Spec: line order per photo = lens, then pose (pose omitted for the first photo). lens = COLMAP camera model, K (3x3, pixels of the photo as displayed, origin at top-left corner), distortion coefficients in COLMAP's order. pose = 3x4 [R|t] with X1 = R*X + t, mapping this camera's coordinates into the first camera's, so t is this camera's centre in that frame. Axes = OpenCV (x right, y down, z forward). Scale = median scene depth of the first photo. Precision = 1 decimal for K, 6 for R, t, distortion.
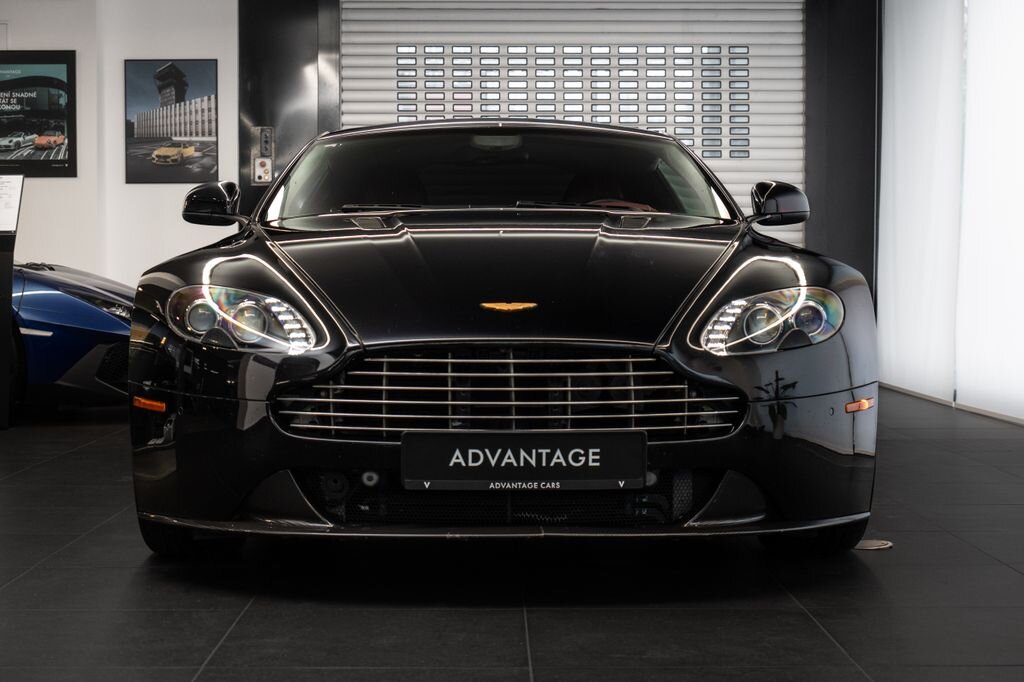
lens RADIAL K [[1819.7, 0, 512.0], [0, 1819.7, 341.0], [0, 0, 1]] dist [0.015323, -0.180815]
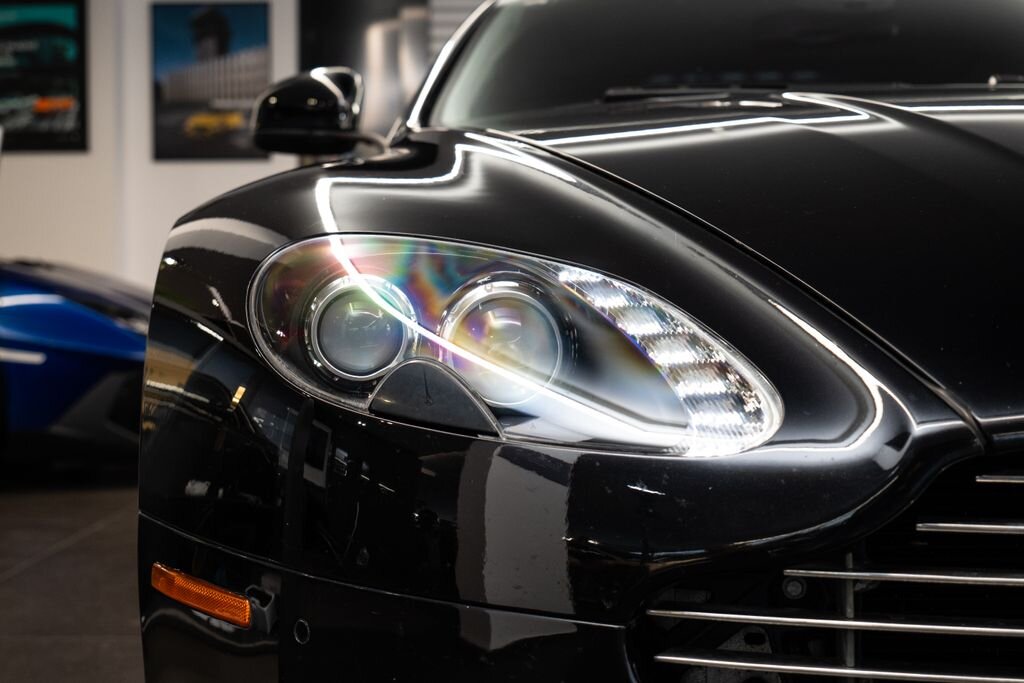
lens RADIAL K [[1819.7, 0, 512.0], [0, 1819.7, 341.5], [0, 0, 1]] dist [0.015323, -0.180815]
pose [[0.999863, -0.003951, -0.016054, -0.141104], [0.003808, 0.999953, -0.008933, -0.007955], [0.016089, 0.008870, 0.999831, 0.686667]]
